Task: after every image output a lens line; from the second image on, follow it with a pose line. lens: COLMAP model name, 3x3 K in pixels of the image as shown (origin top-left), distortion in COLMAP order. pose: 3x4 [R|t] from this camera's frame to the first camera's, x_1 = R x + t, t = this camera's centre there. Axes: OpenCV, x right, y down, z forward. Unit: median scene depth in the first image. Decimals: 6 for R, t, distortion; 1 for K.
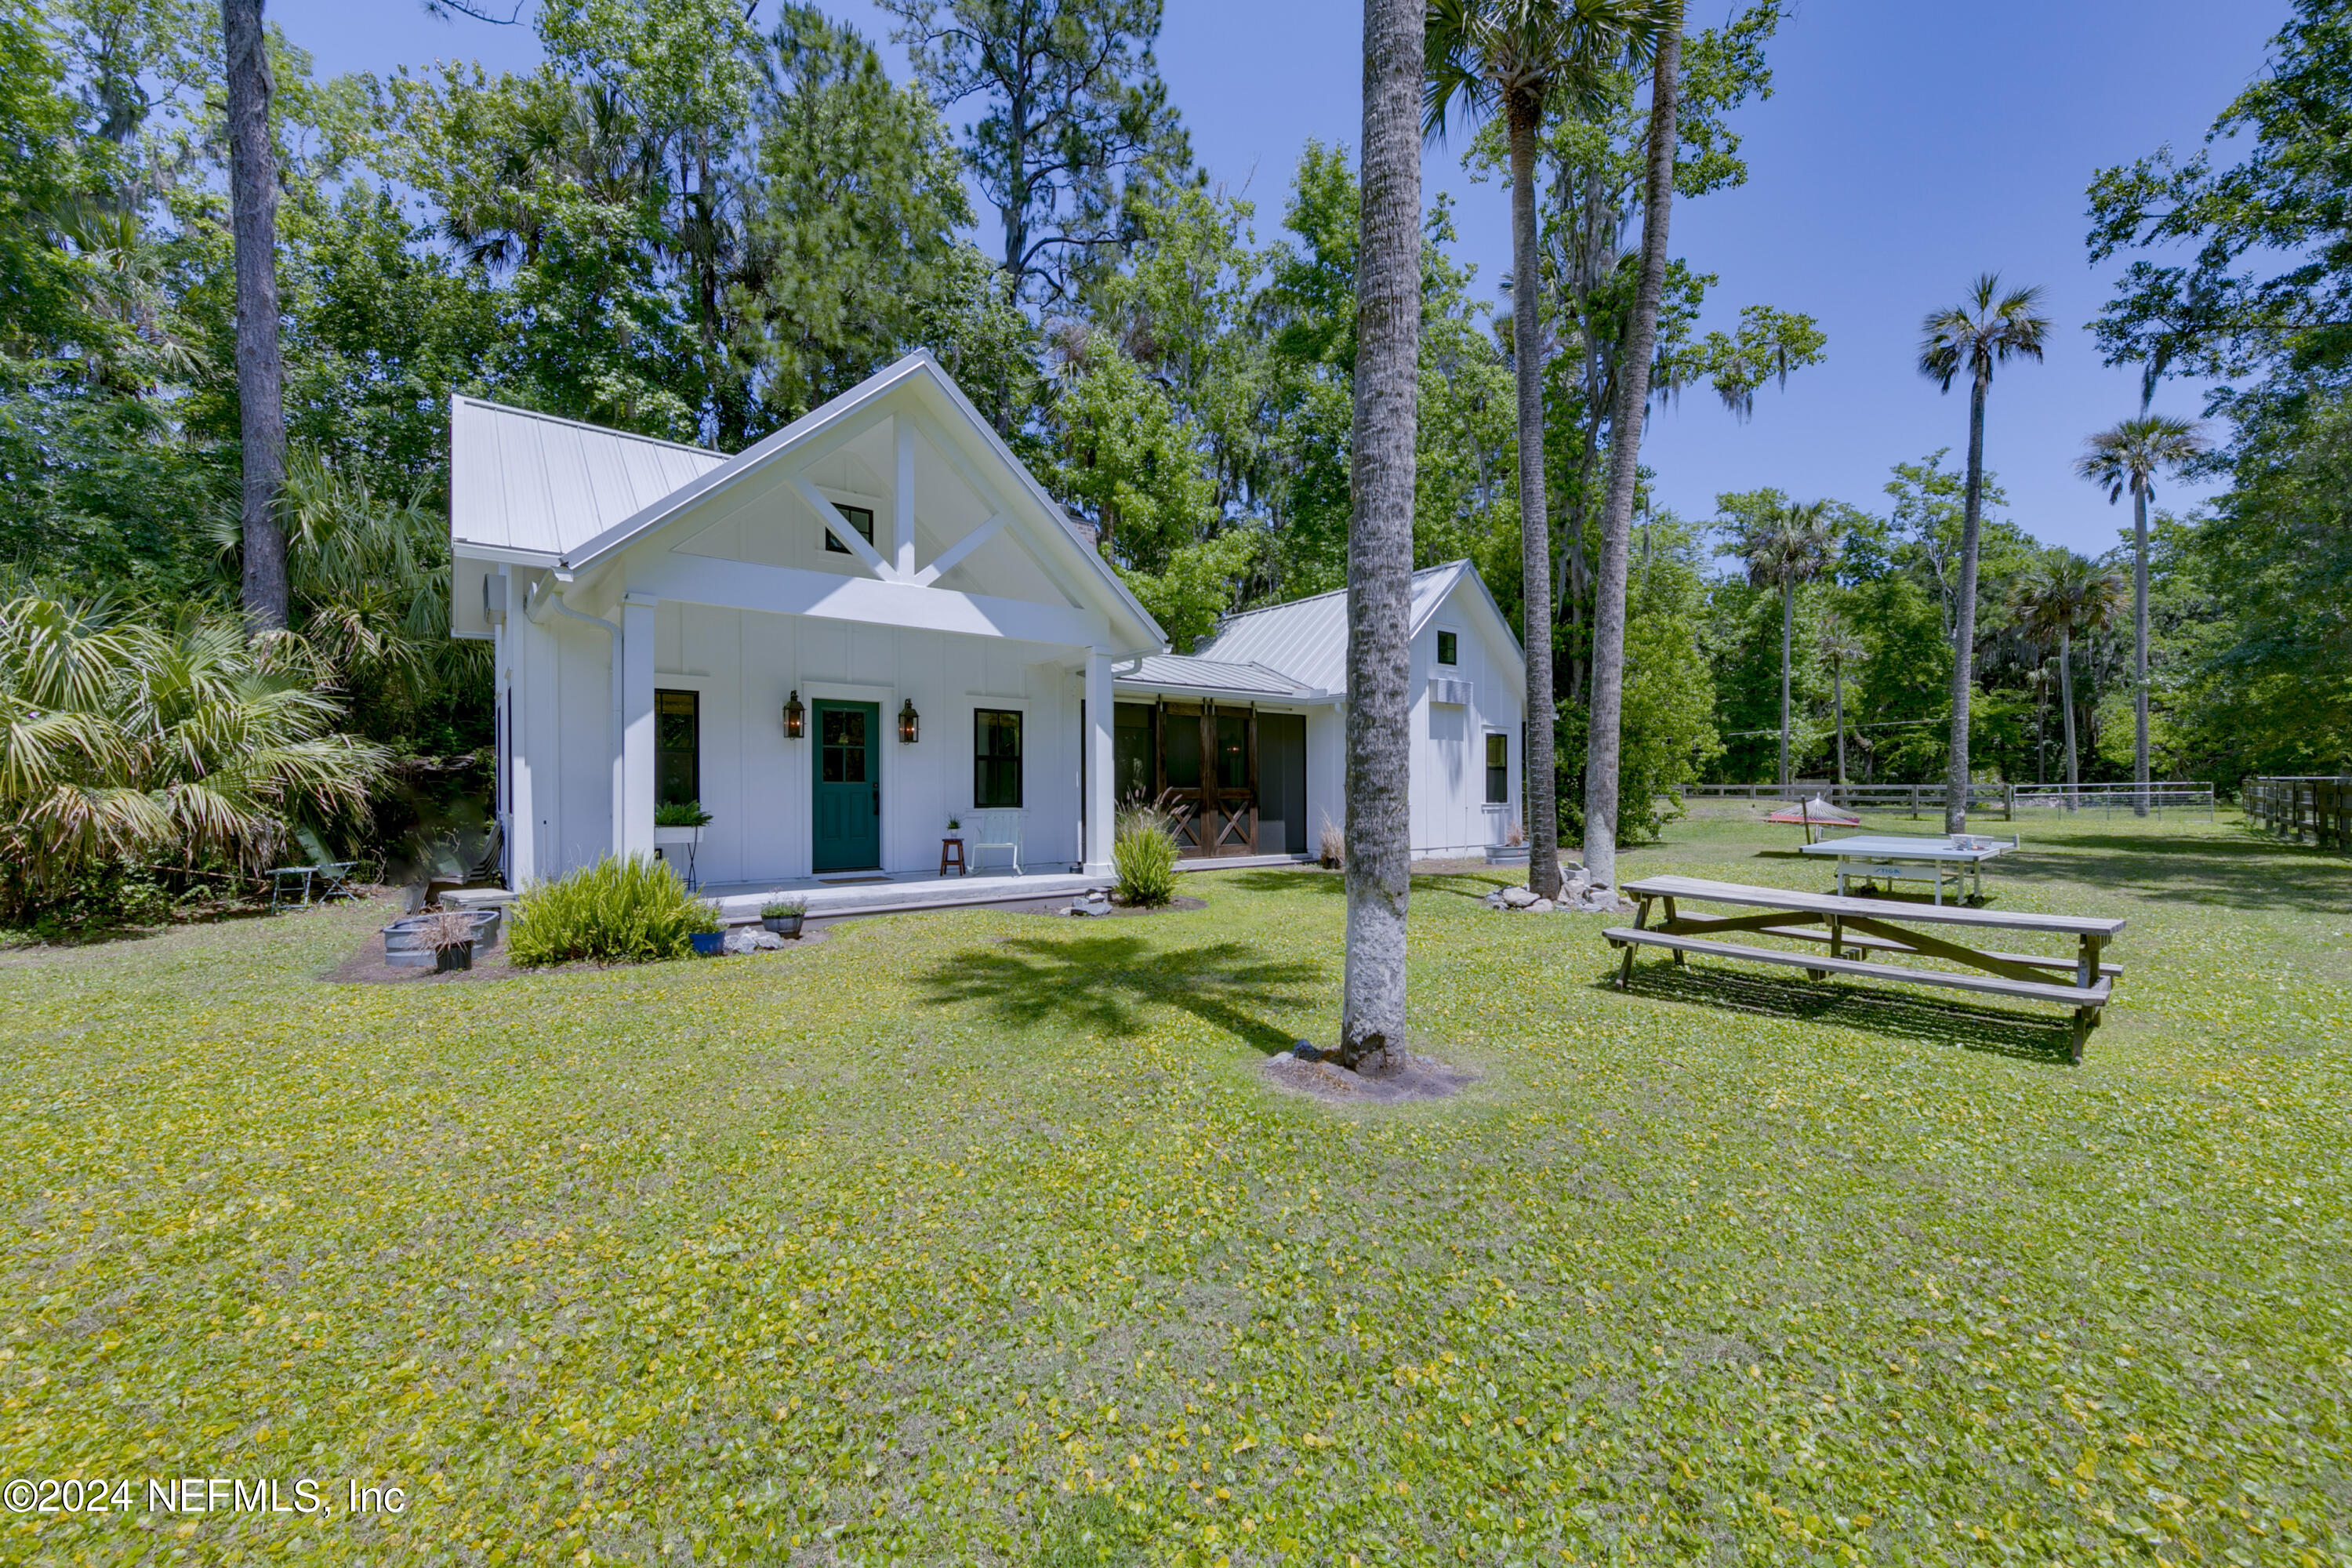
lens RADIAL K [[909.5, 0, 1176.0], [0, 909.5, 784.0], [0, 0, 1]] dist [0.004493, 0.000172]
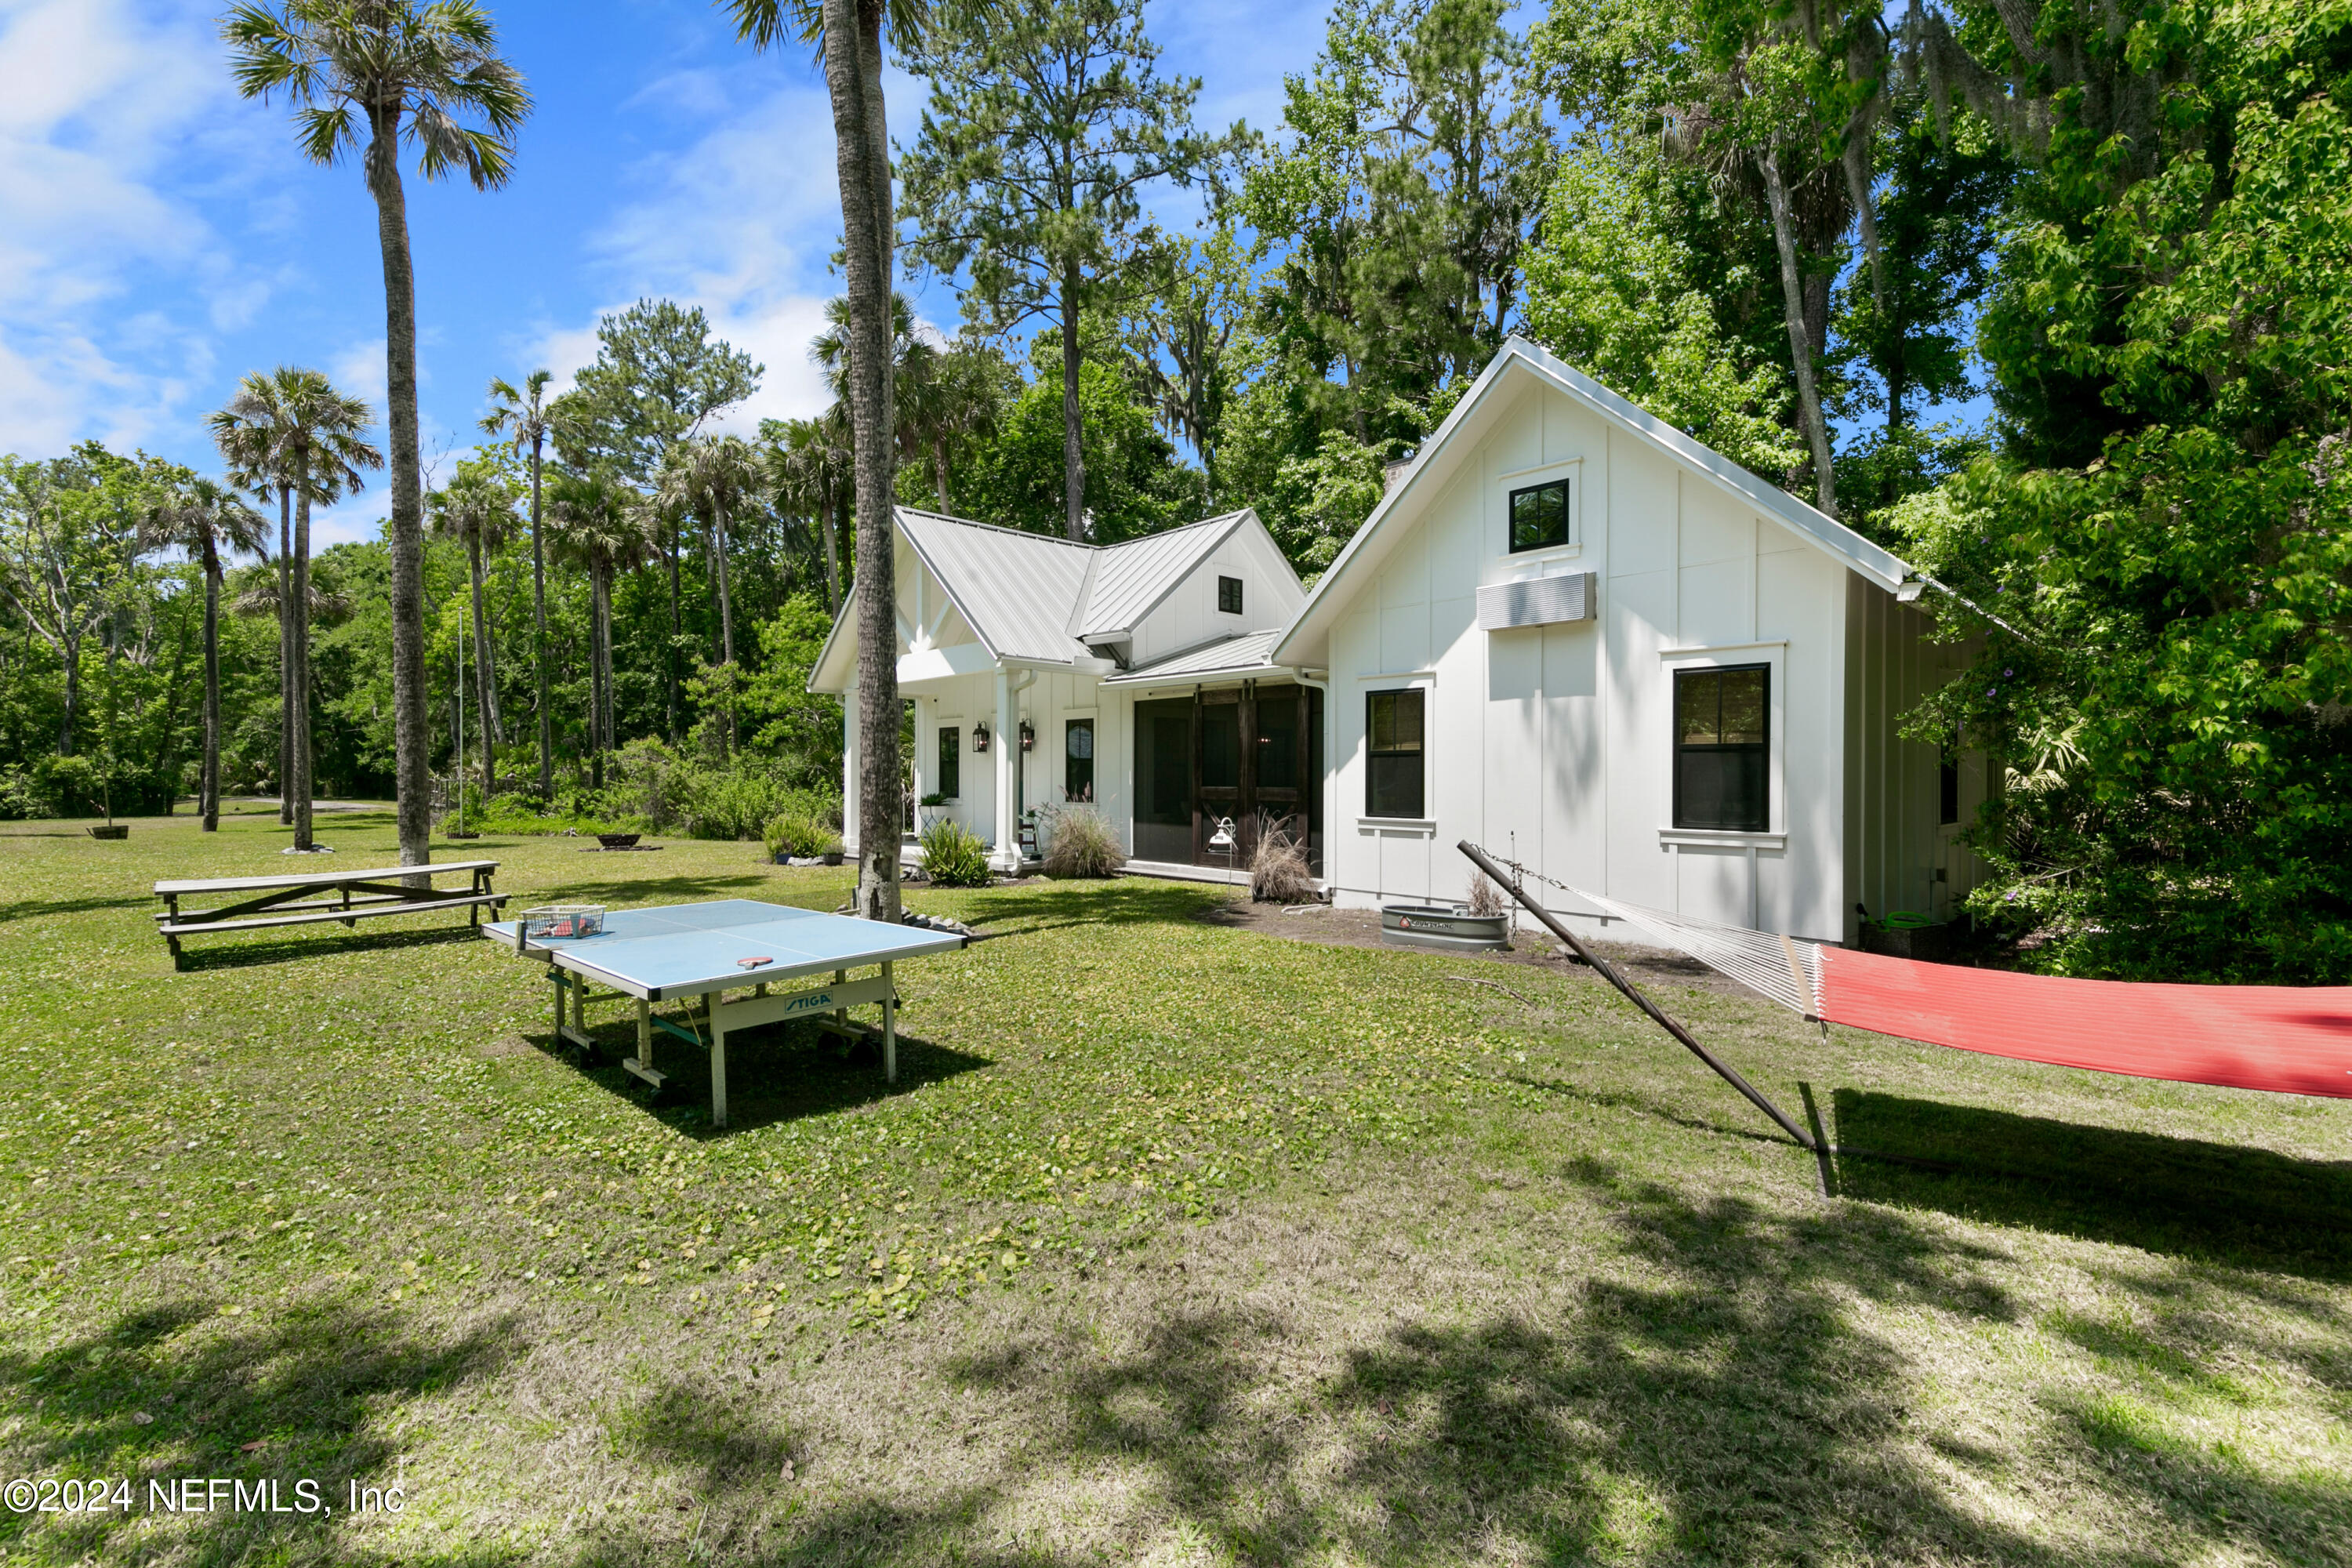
lens RADIAL K [[1011.0, 0, 1176.0], [0, 1011.0, 784.0], [0, 0, 1]] dist [-0.000614, -0.000044]
pose [[0.092203, 0.011324, -0.995676, 1.152860], [0.006578, 0.999907, 0.011981, -0.012164], [0.995719, -0.007655, 0.092119, 1.023315]]
